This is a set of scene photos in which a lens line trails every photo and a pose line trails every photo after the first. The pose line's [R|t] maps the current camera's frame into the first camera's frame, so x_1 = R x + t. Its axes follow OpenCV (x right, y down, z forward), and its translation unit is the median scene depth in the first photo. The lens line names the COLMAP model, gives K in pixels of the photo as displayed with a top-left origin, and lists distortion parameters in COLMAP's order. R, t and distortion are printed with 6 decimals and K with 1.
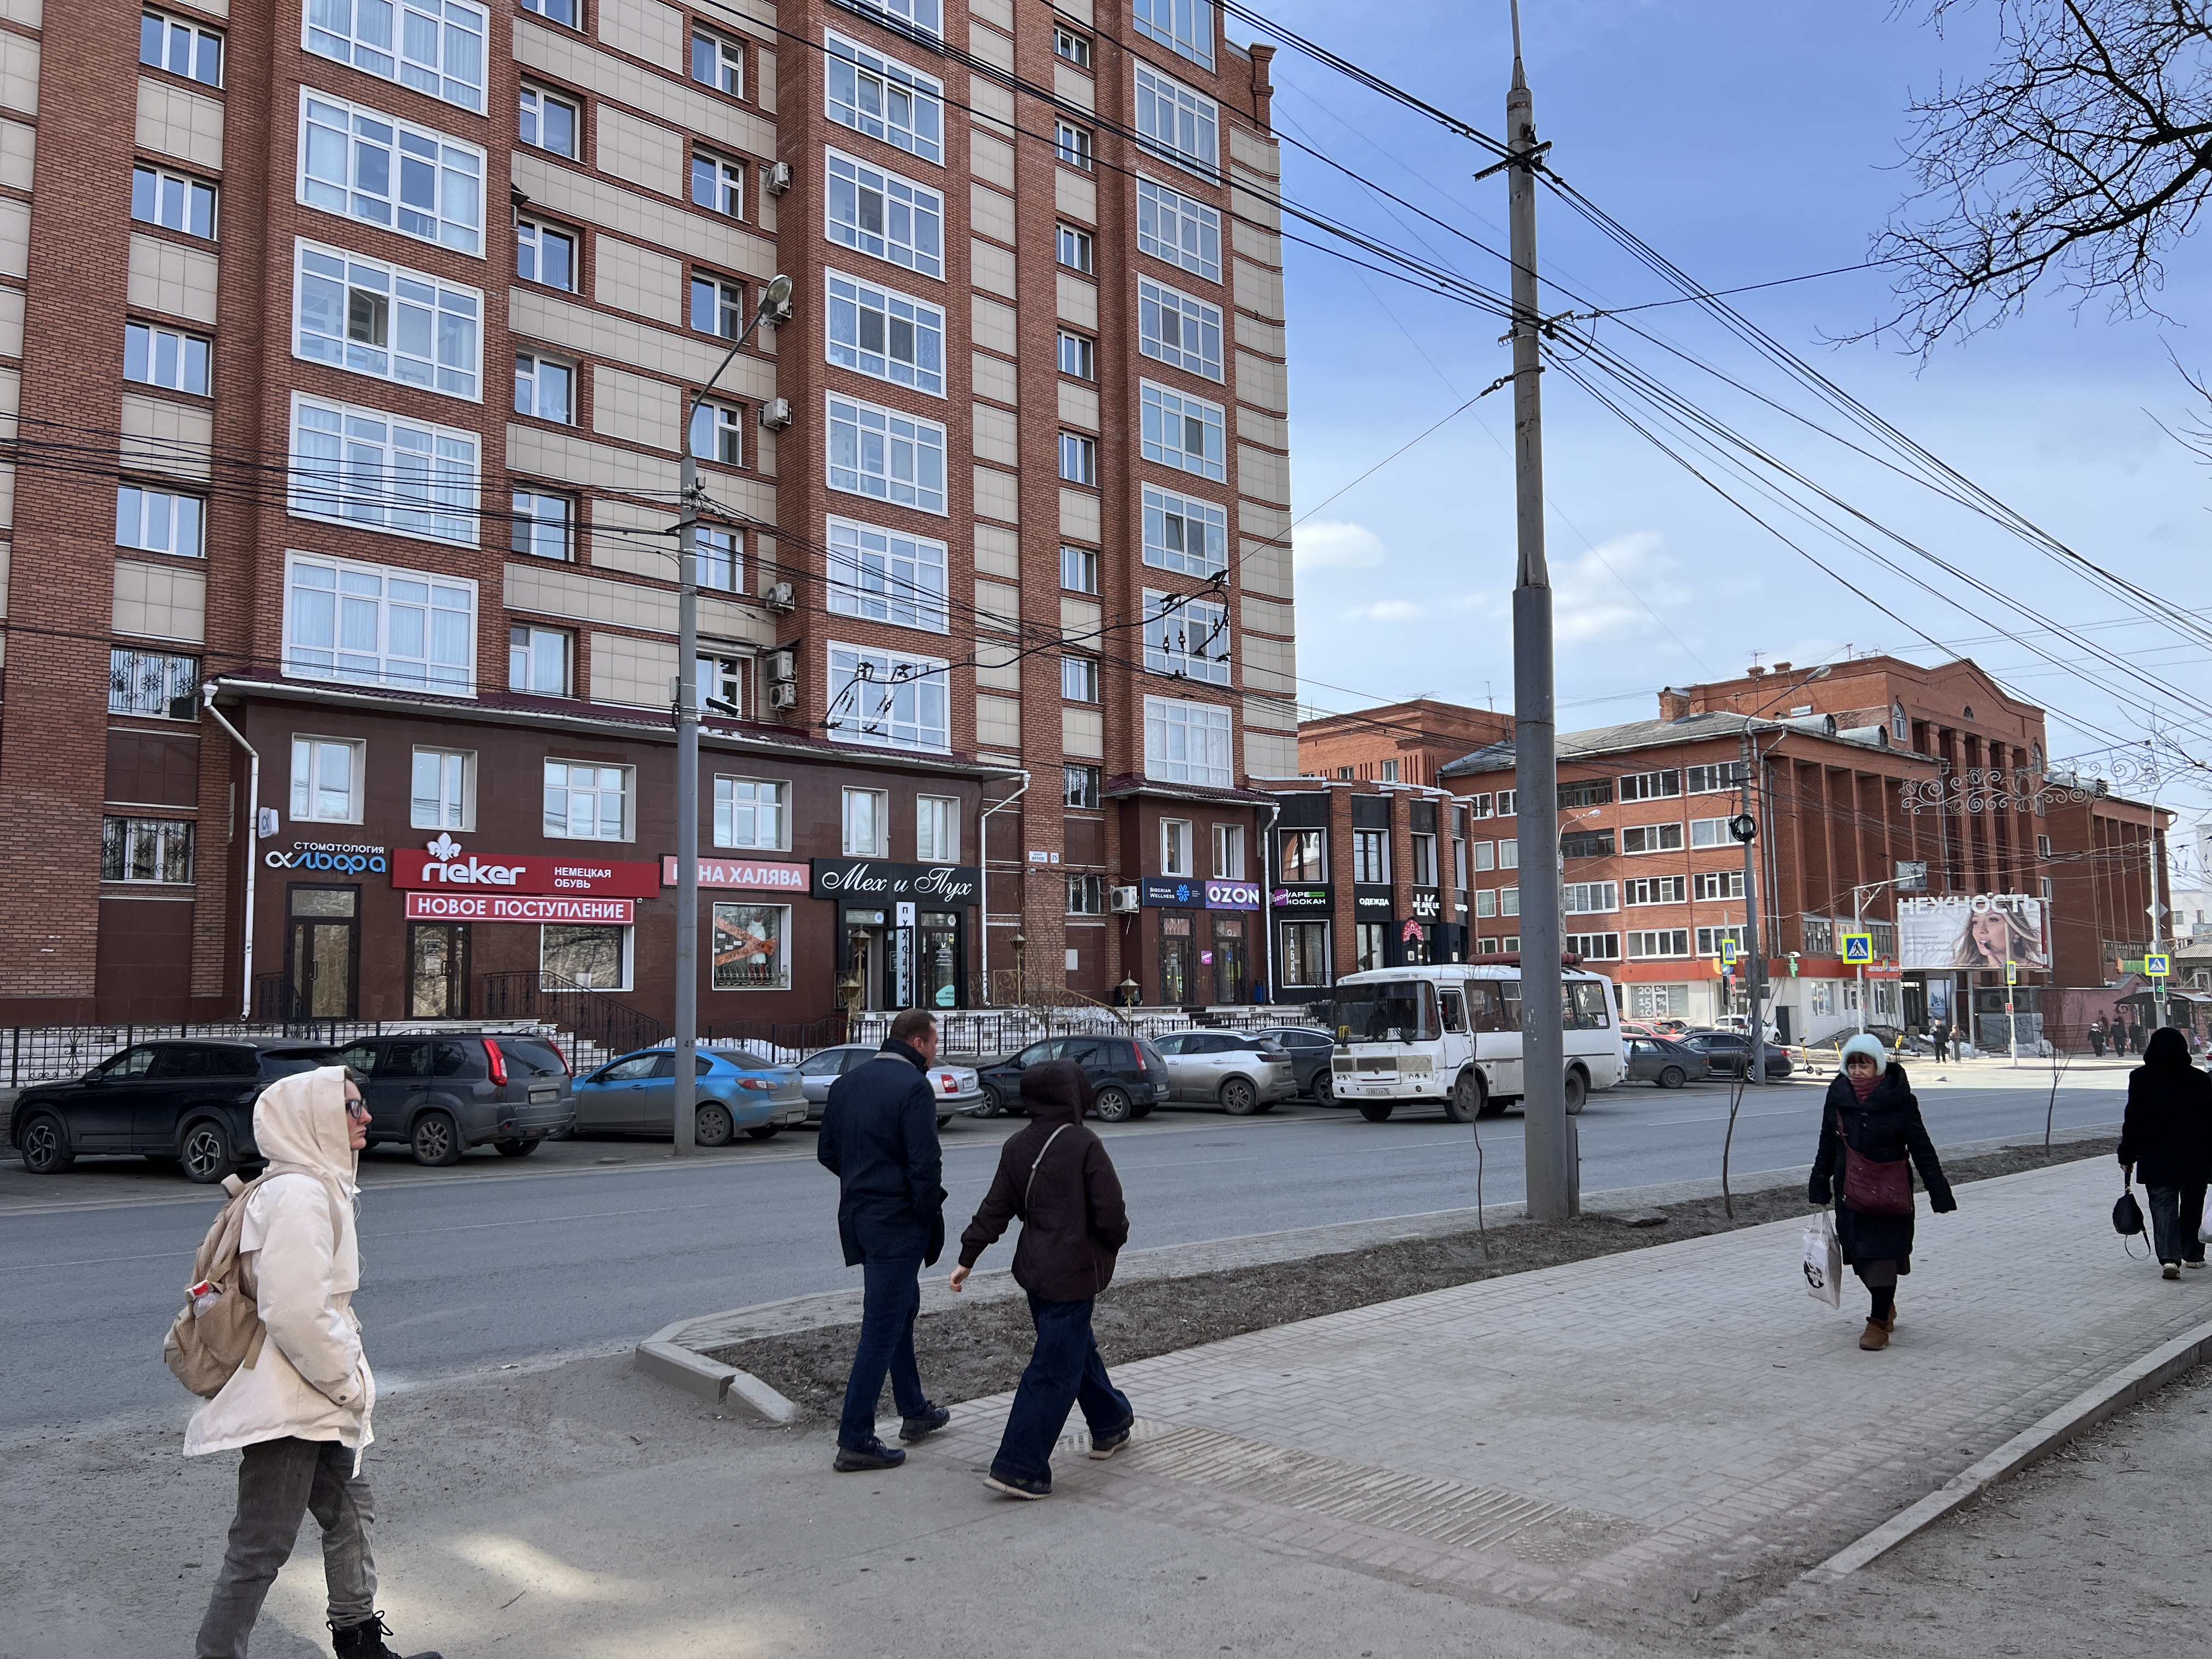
lens RADIAL K [[1637.2, 0, 1114.6], [0, 1637.2, 833.3], [0, 0, 1]] dist [0.043993, -0.028297]
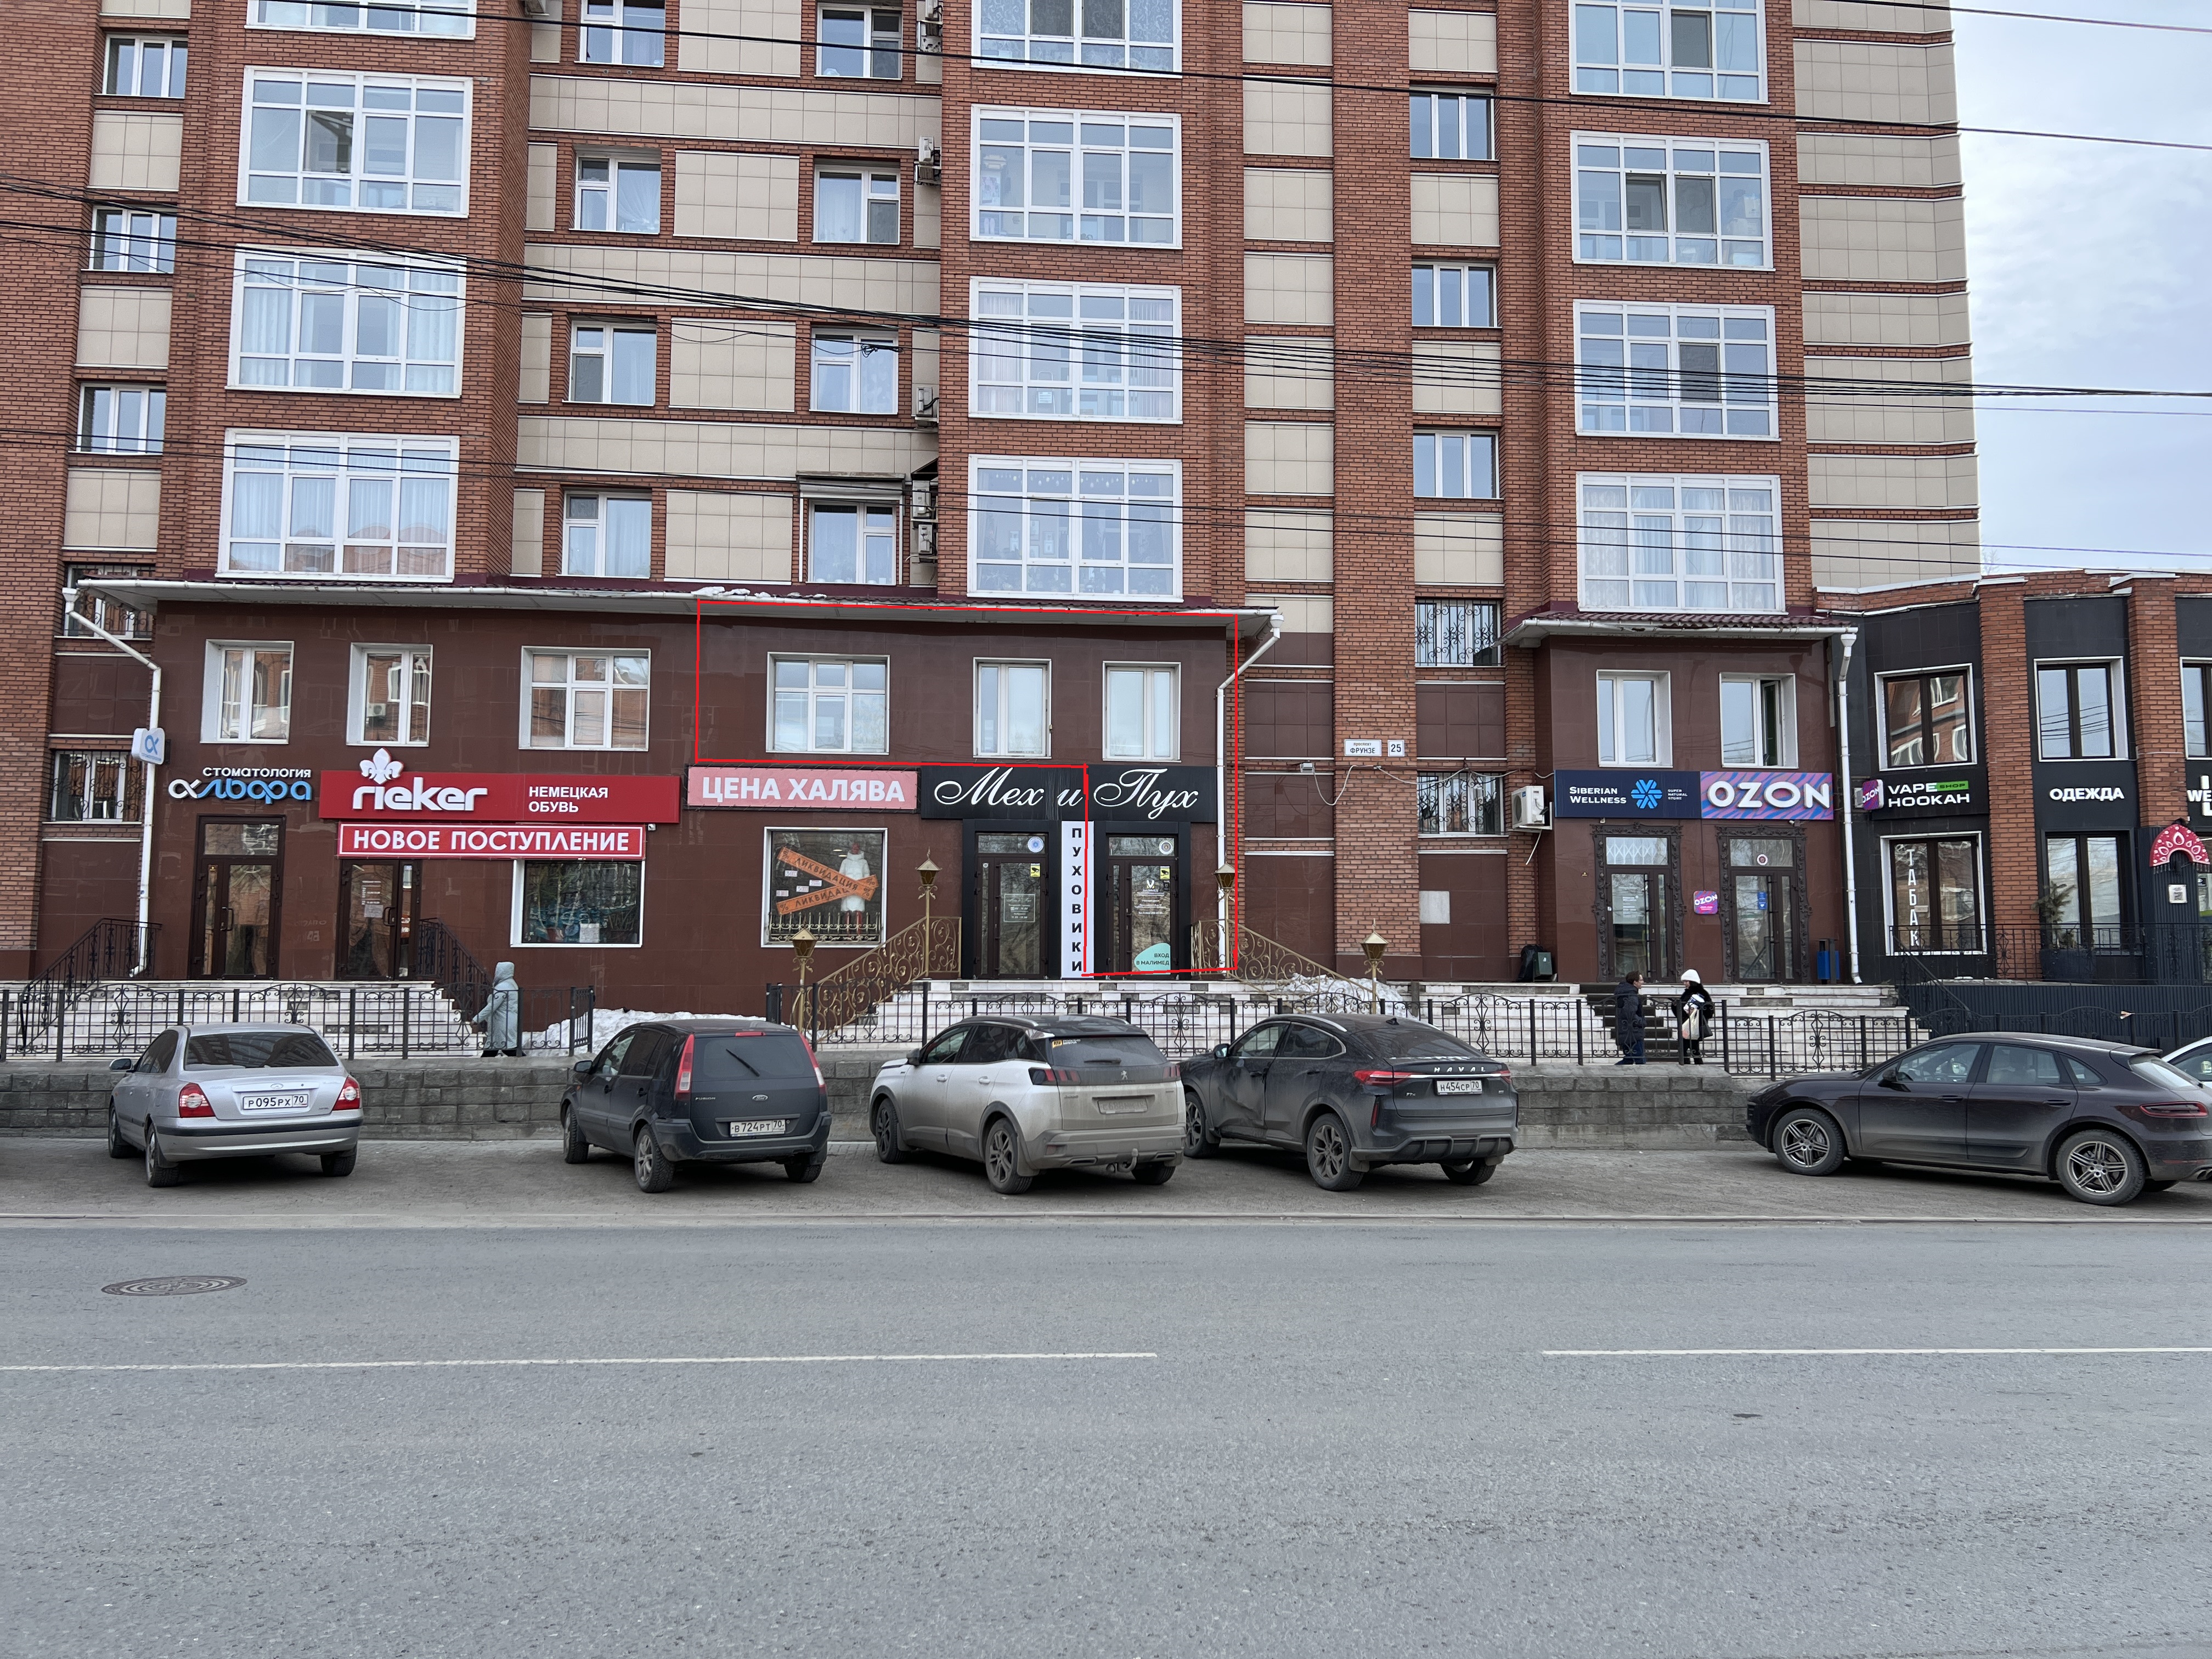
lens RADIAL K [[1637.2, 0, 1101.9], [0, 1637.2, 834.3], [0, 0, 1]] dist [0.043993, -0.028297]
pose [[0.784765, -0.044302, -0.618208, 0.305557], [0.050744, 0.998686, -0.007152, 0.054288], [0.617713, -0.025758, 0.785982, 0.486848]]
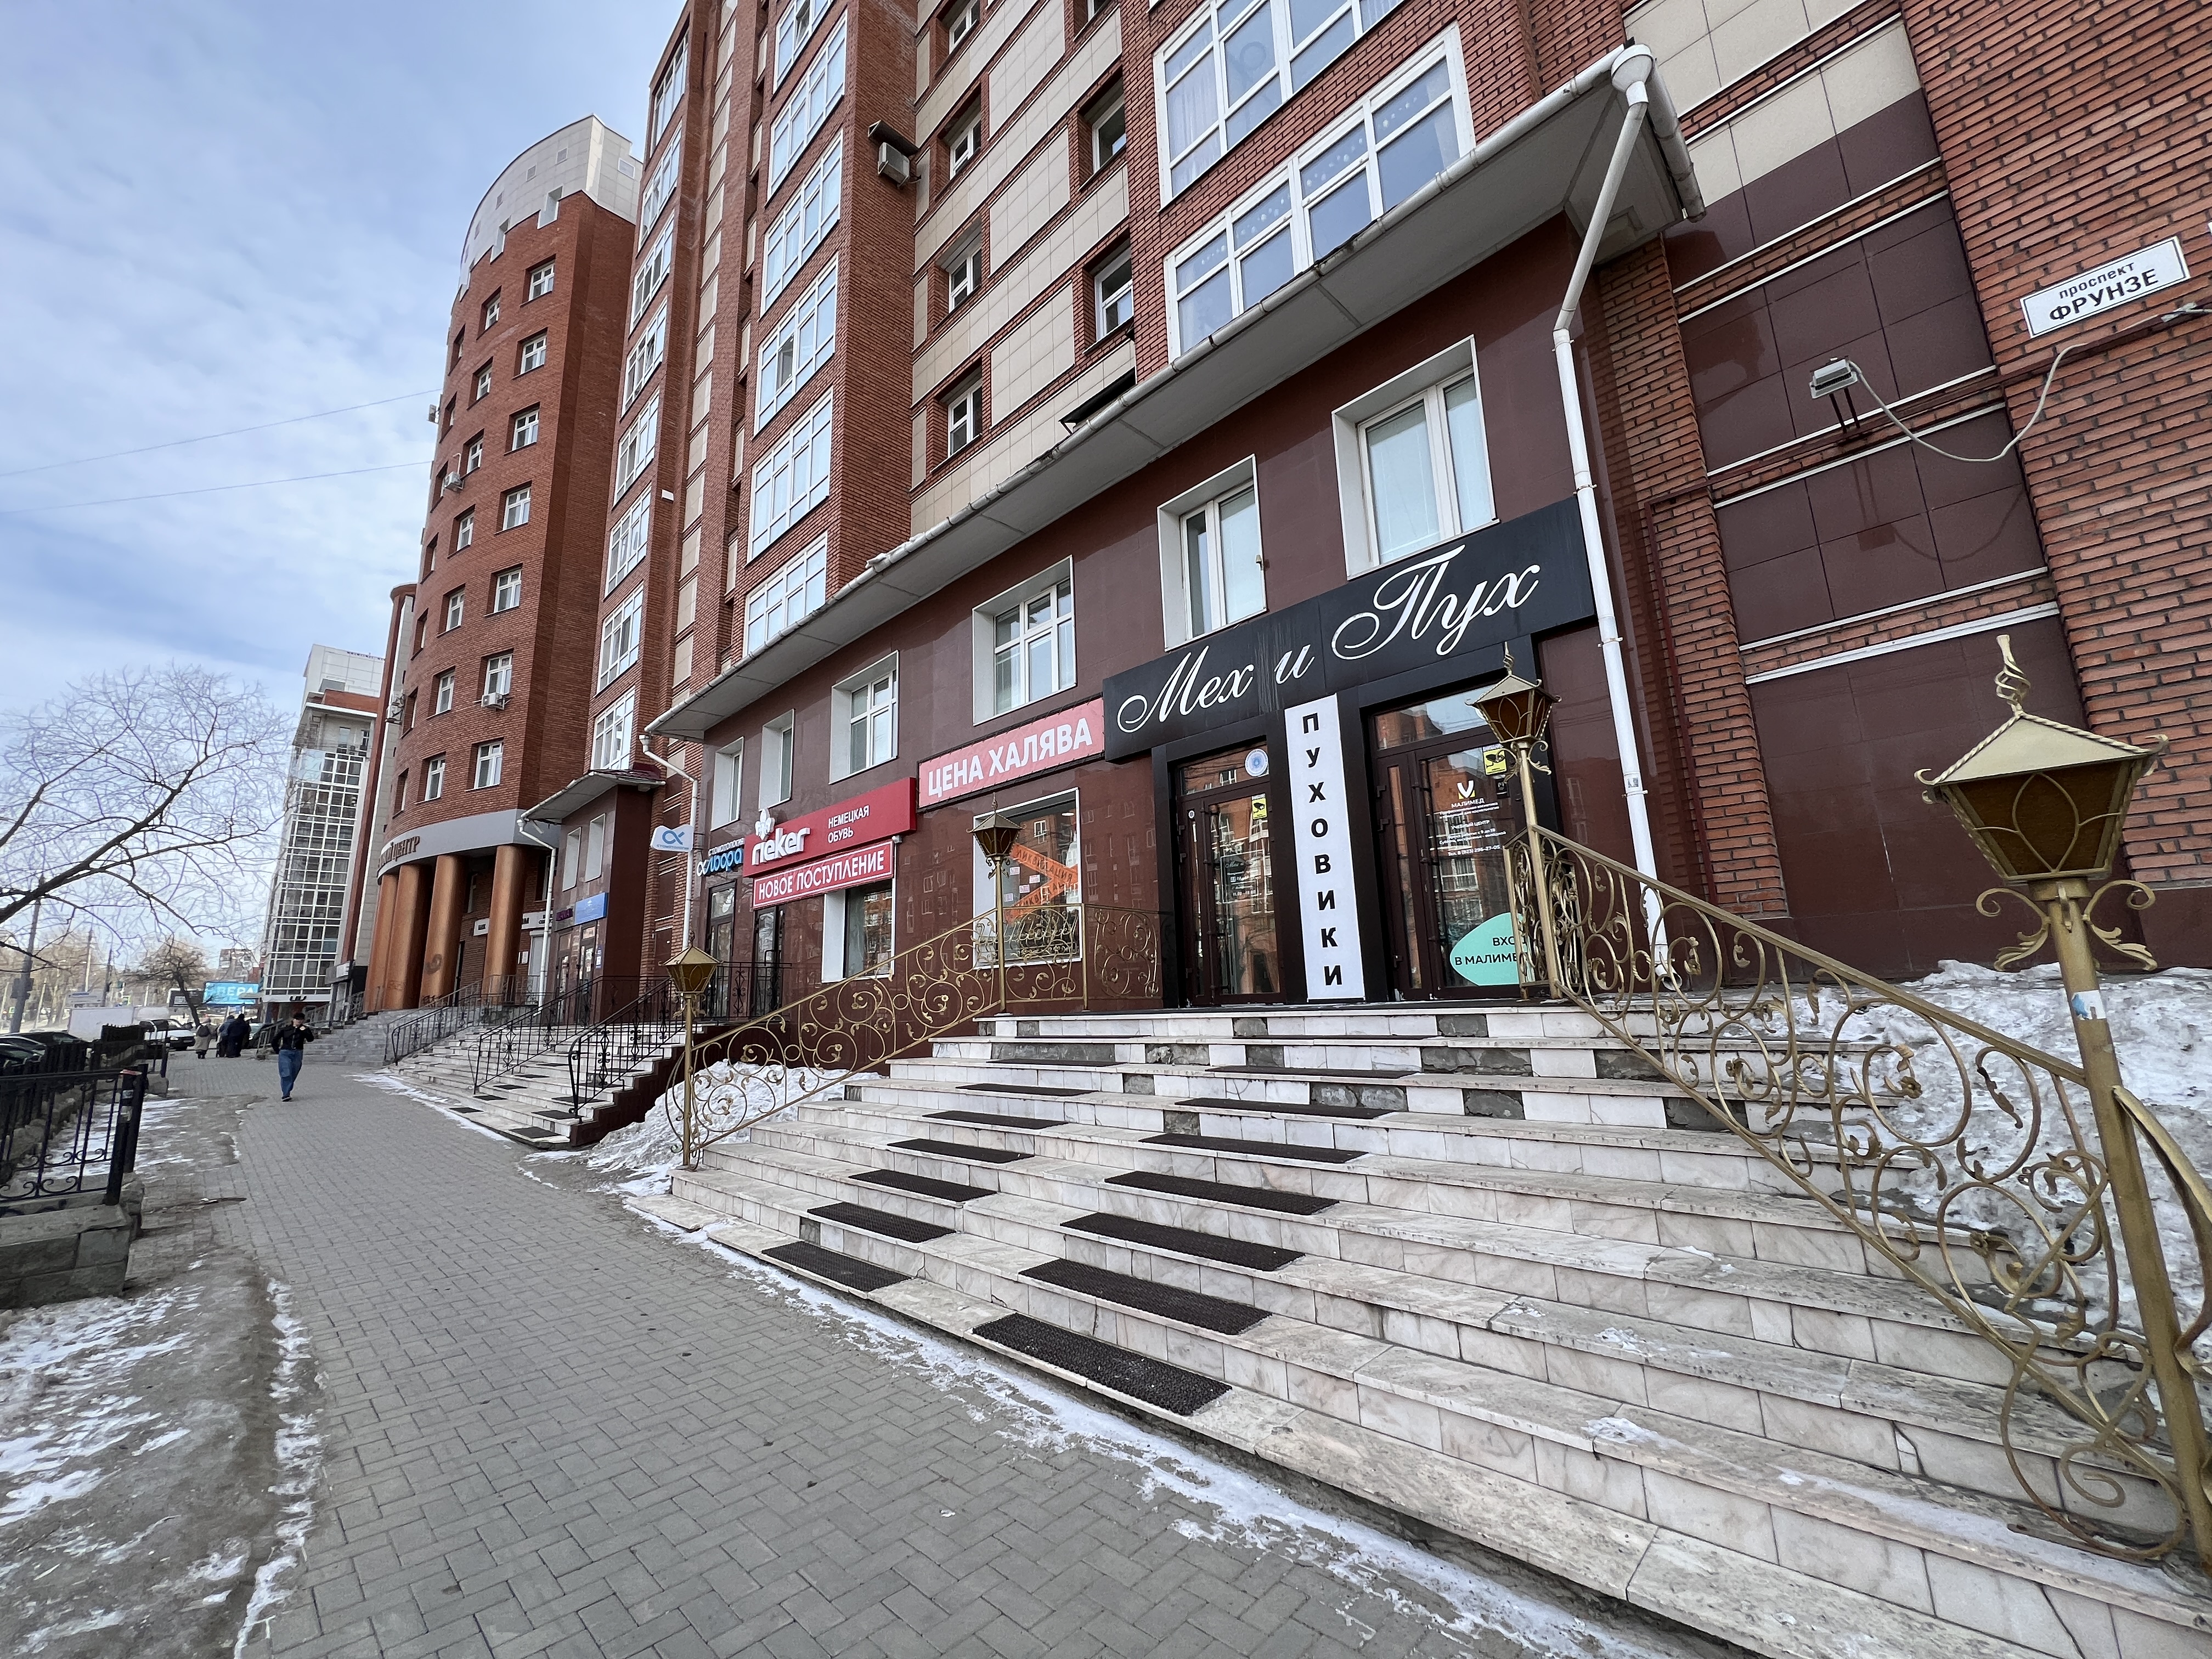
lens RADIAL K [[873.7, 0, 1092.4], [0, 873.7, 827.4], [0, 0, 1]] dist [-0.010600, -0.000141]
pose [[0.027064, -0.178933, -0.983489, 0.057434], [0.136618, 0.975280, -0.173680, 0.098580], [0.990254, -0.129662, 0.050840, 0.962815]]
